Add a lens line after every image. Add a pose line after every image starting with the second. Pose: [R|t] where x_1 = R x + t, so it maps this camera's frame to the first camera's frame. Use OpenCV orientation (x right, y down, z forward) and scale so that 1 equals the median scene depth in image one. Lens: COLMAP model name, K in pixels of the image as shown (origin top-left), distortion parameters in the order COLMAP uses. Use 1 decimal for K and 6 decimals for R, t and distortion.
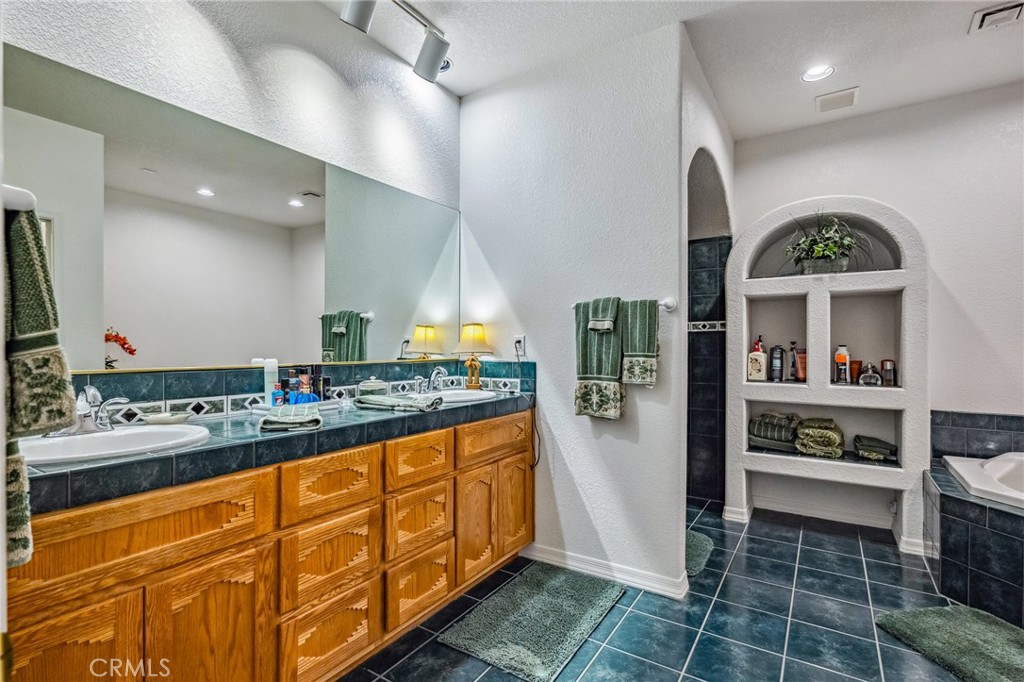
lens RADIAL K [[482.6, 0, 514.5], [0, 482.6, 343.9], [0, 0, 1]] dist [0.003242, -0.000018]
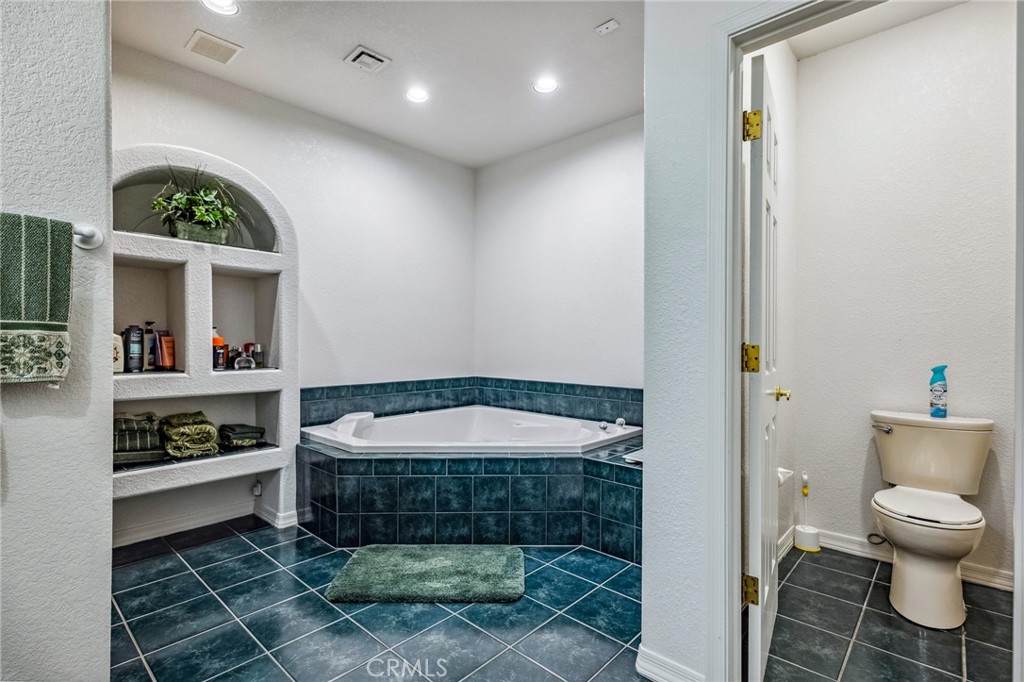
lens RADIAL K [[482.6, 0, 513.7], [0, 482.6, 343.9], [0, 0, 1]] dist [0.003242, -0.000018]
pose [[0.165381, -0.003490, 0.986224, -0.116629], [-0.004392, 0.999981, 0.004275, 0.029301], [-0.986220, -0.005038, 0.165362, 0.320820]]
